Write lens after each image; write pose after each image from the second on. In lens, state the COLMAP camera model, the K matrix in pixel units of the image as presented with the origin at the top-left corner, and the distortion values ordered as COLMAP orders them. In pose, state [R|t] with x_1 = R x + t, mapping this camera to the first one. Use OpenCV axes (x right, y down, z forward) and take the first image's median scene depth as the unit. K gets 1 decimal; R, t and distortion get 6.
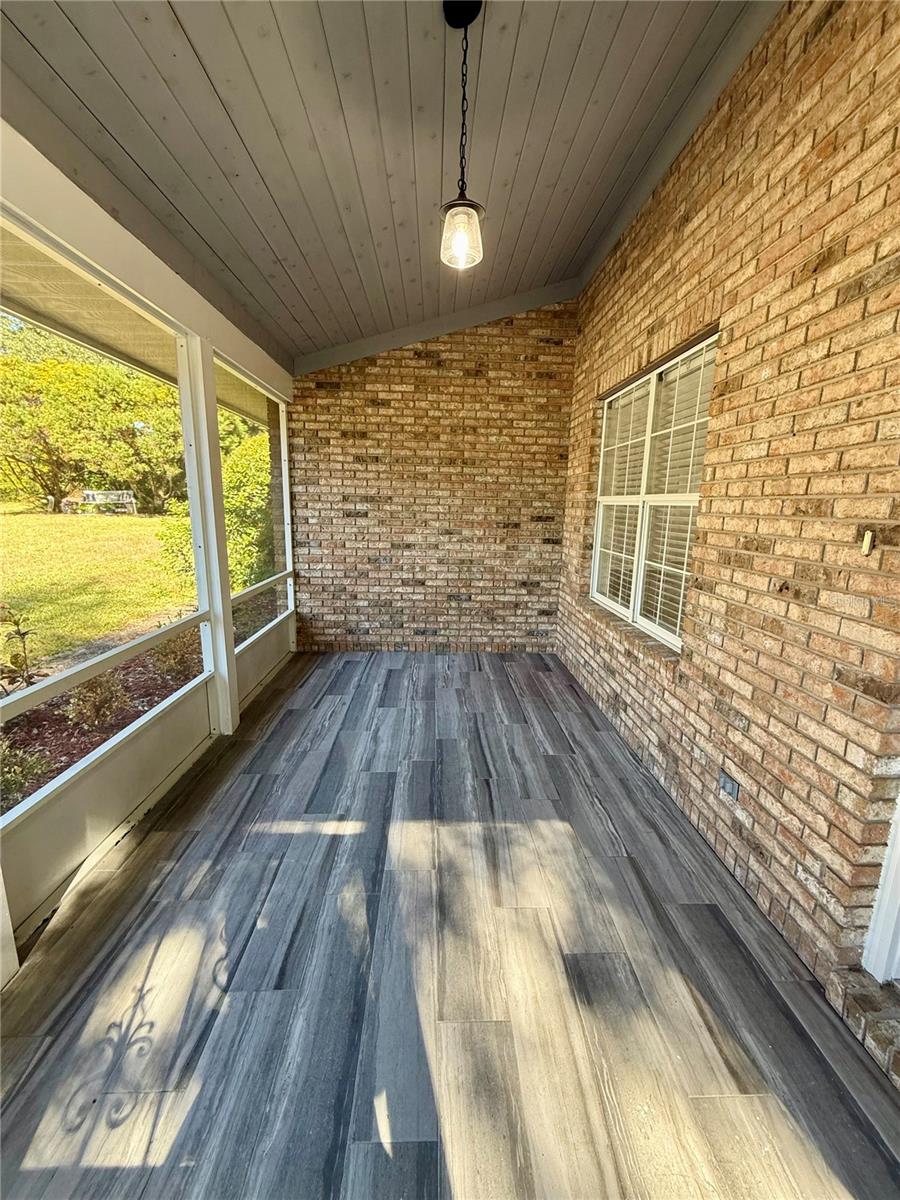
lens RADIAL K [[477.9, 0, 450.0], [0, 477.9, 600.0], [0, 0, 1]] dist [-0.000924, 0.000558]
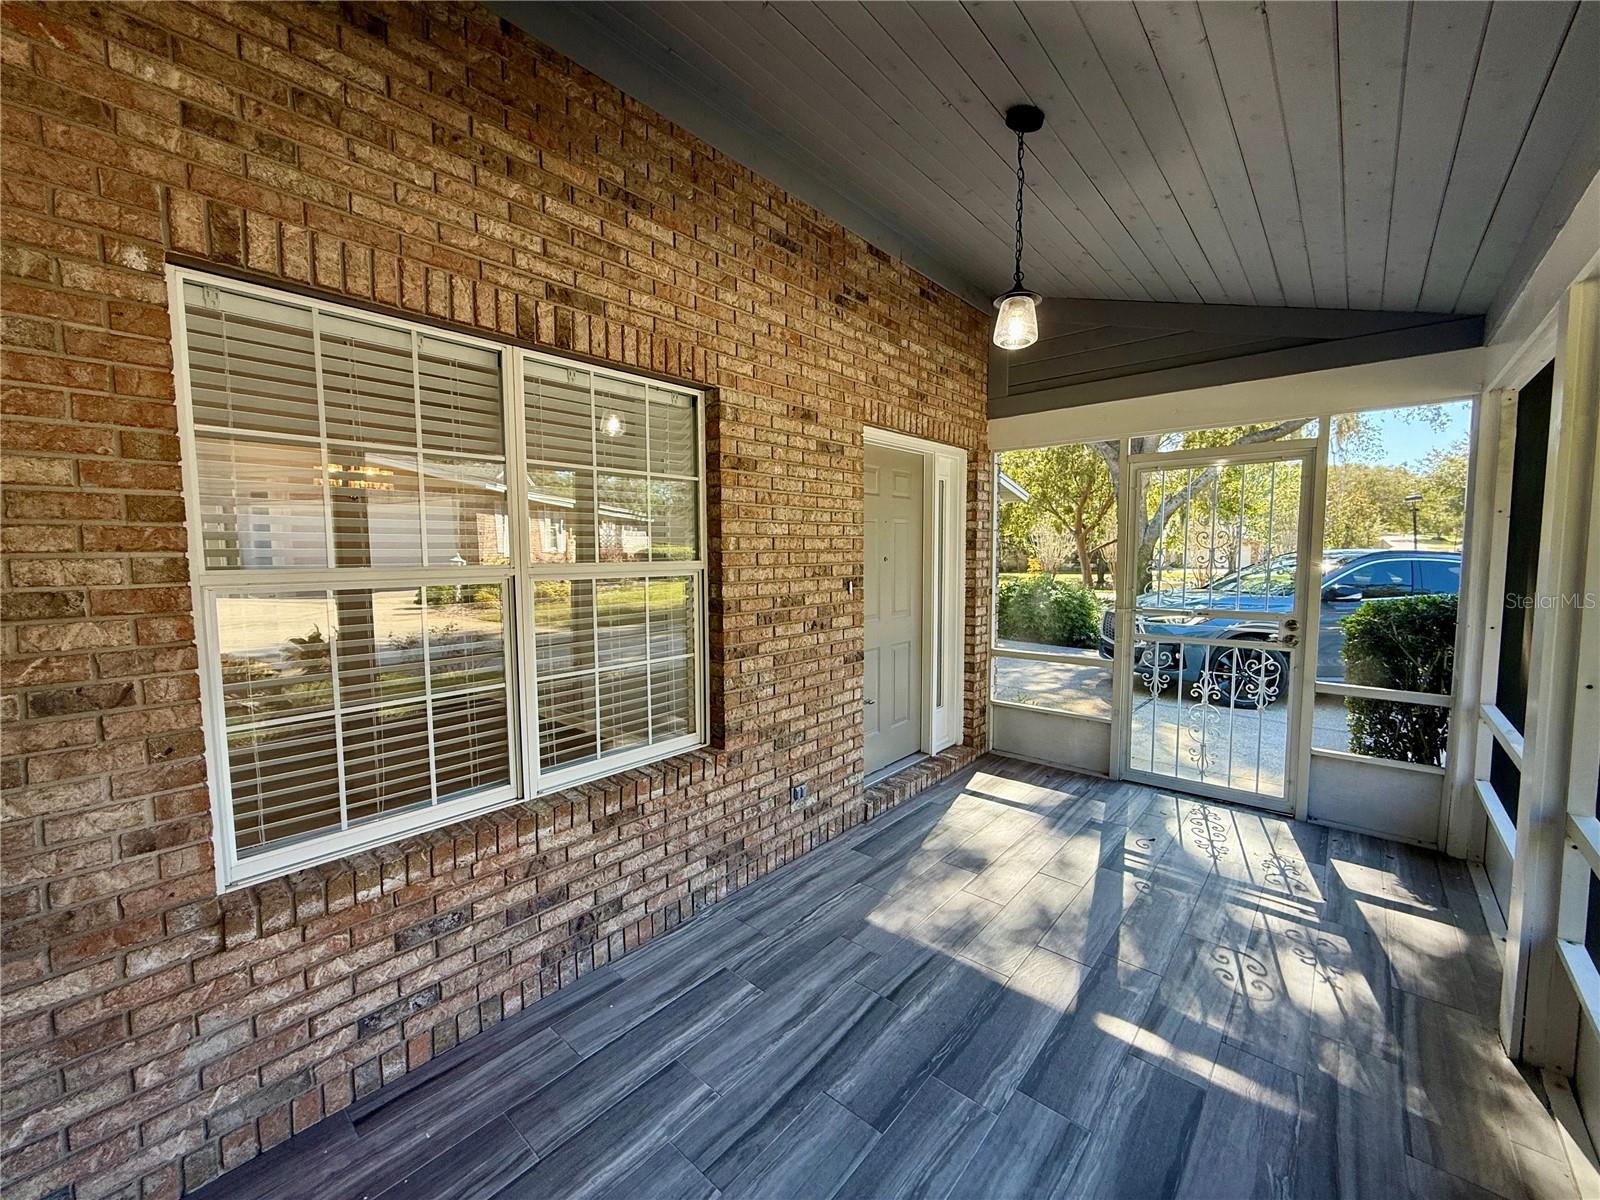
lens RADIAL K [[637.3, 0, 796.3], [0, 637.3, 602.6], [0, 0, 1]] dist [-0.000924, 0.000558]
pose [[-0.730111, -0.076083, 0.679080, -0.505129], [0.123923, 0.962561, 0.241078, -0.494056], [-0.671998, 0.260167, -0.693348, 2.052944]]
